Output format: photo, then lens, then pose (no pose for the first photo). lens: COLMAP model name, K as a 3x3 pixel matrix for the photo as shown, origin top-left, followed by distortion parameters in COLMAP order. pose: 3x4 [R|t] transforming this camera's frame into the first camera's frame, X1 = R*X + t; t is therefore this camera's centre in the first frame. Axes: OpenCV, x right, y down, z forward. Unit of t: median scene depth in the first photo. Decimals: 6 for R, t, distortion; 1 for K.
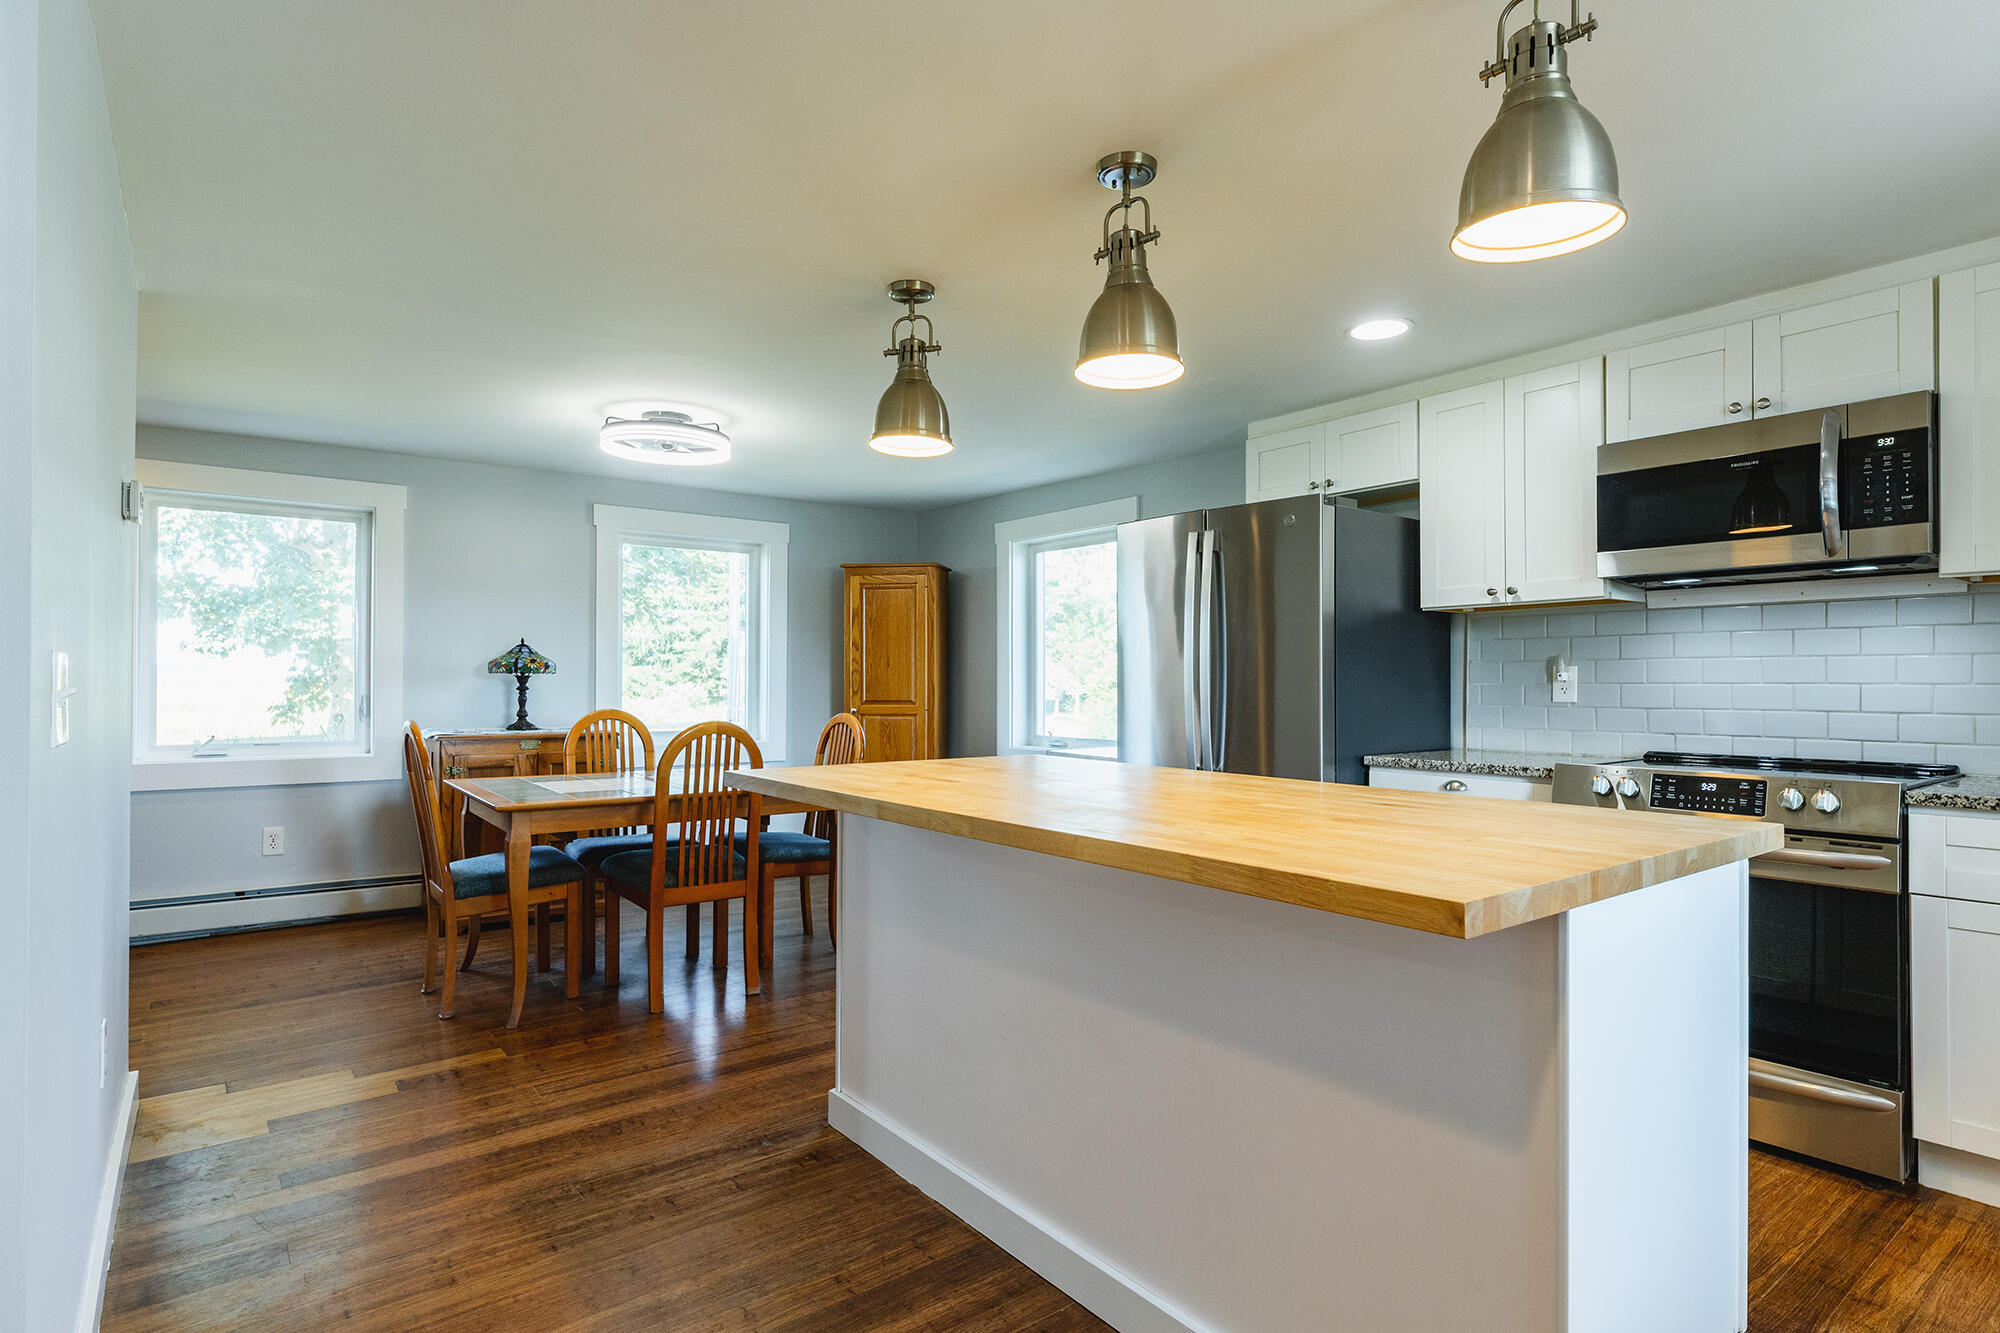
lens RADIAL K [[1051.8, 0, 991.9], [0, 1051.8, 674.0], [0, 0, 1]] dist [-0.004314, 0.000703]
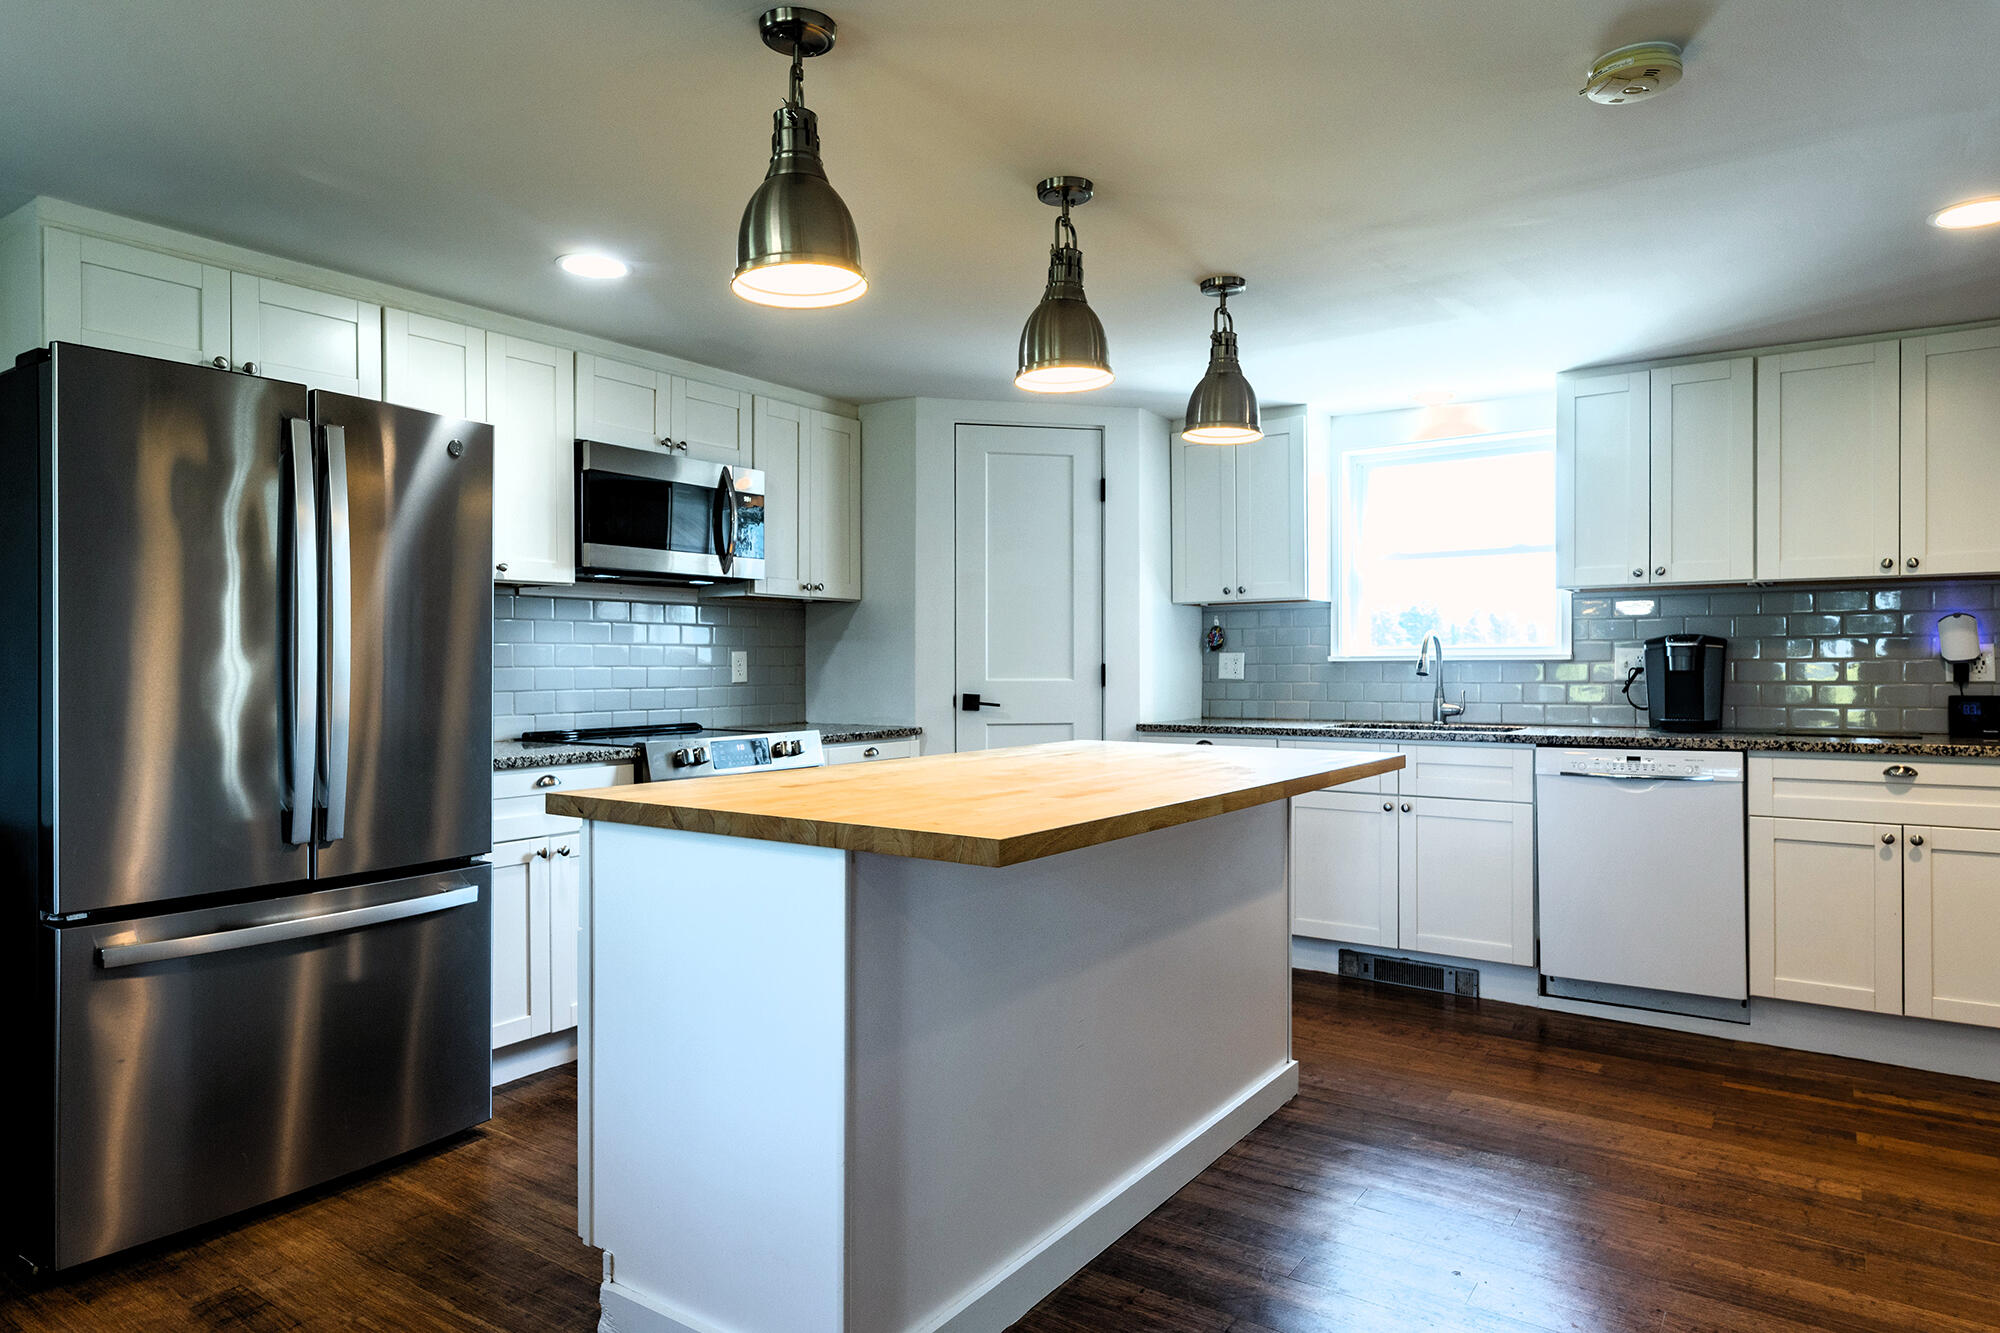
lens RADIAL K [[1184.6, 0, 1007.4], [0, 1184.6, 667.6], [0, 0, 1]] dist [-0.003533, 0.000899]
pose [[-0.313742, -0.006016, 0.949489, -0.471673], [-0.006904, 0.999968, 0.004055, 0.000894], [-0.949483, -0.005284, -0.313774, 0.674458]]
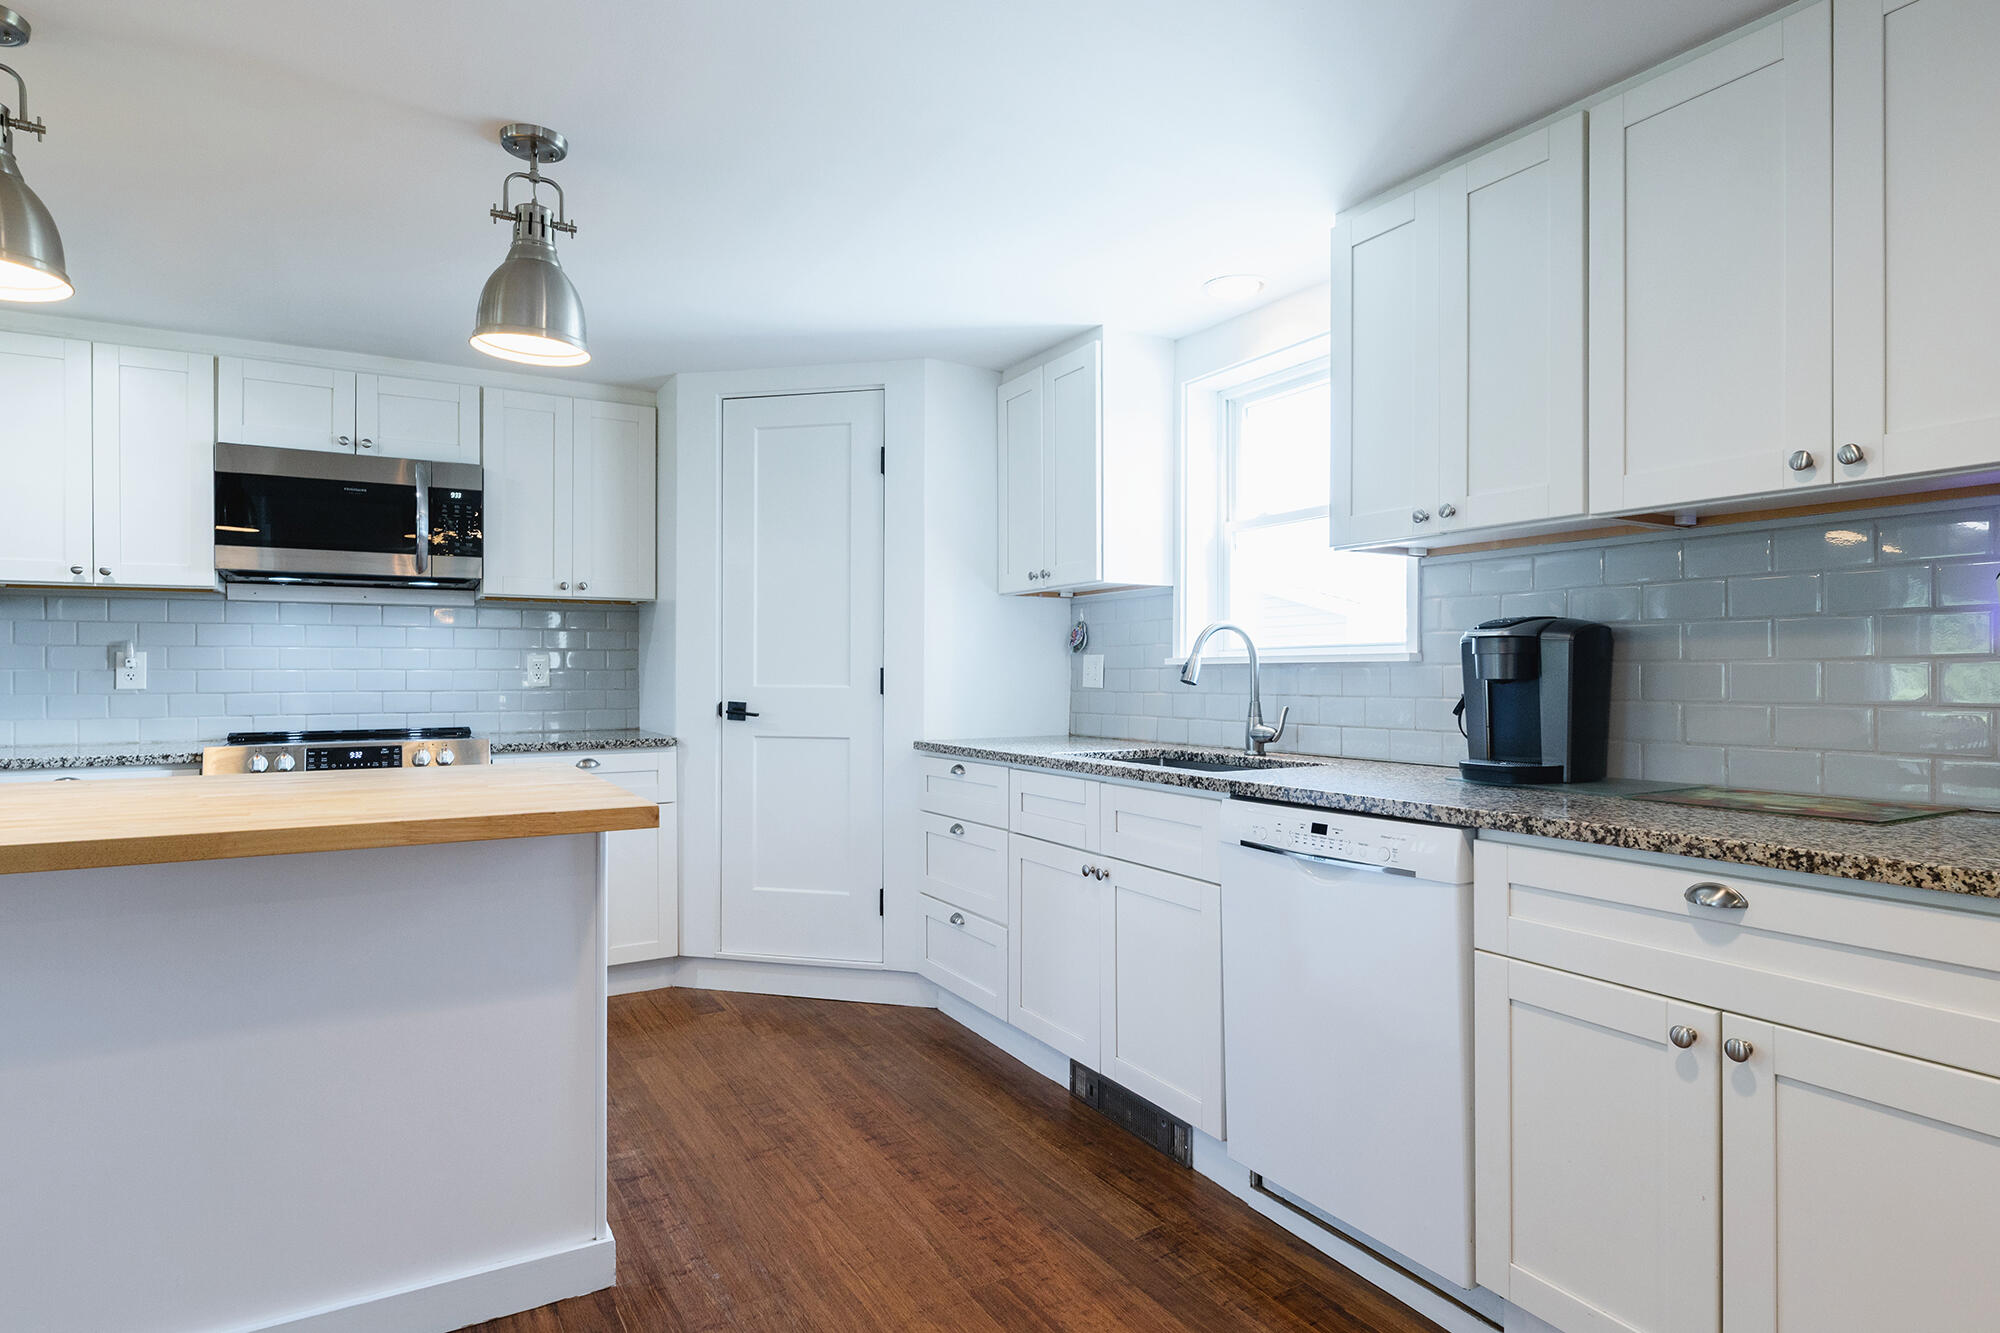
lens RADIAL K [[1063.9, 0, 1006.4], [0, 1063.9, 667.9], [0, 0, 1]] dist [-0.001915, -0.001399]
pose [[0.107728, 0.000039, 0.994180, -0.271114], [-0.007955, 0.999968, 0.000823, -0.000102], [-0.994149, -0.007997, 0.107725, 0.070605]]
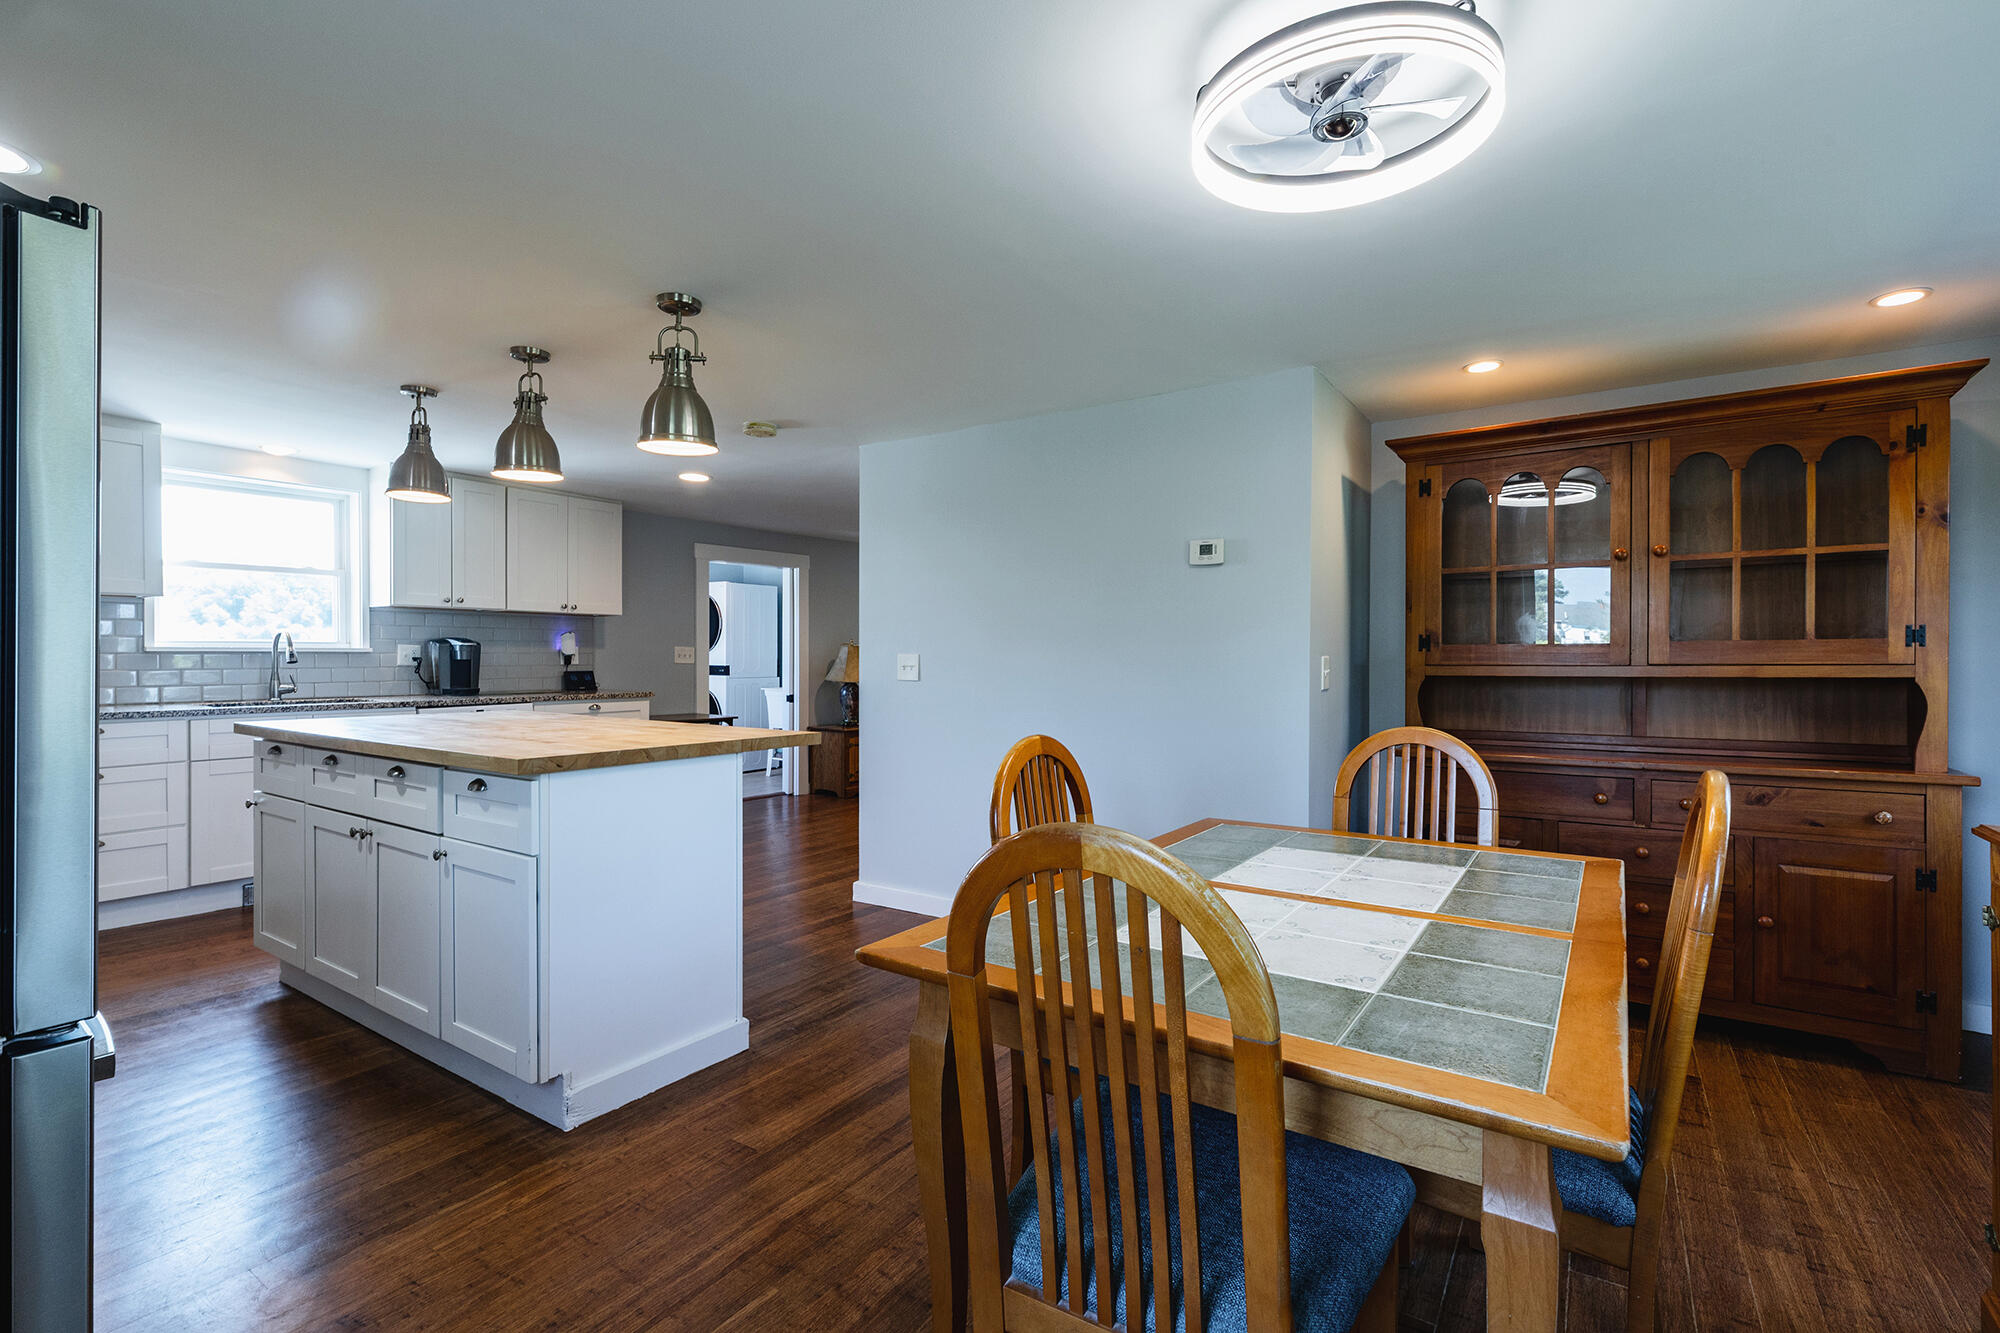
lens RADIAL K [[870.6, 0, 975.0], [0, 870.6, 663.3], [0, 0, 1]] dist [-0.002083, -0.000600]
pose [[-0.951615, -0.008445, -0.307177, -0.061497], [-0.008849, 0.999961, -0.000079, 0.002681], [0.307166, 0.002643, -0.951652, 1.178452]]
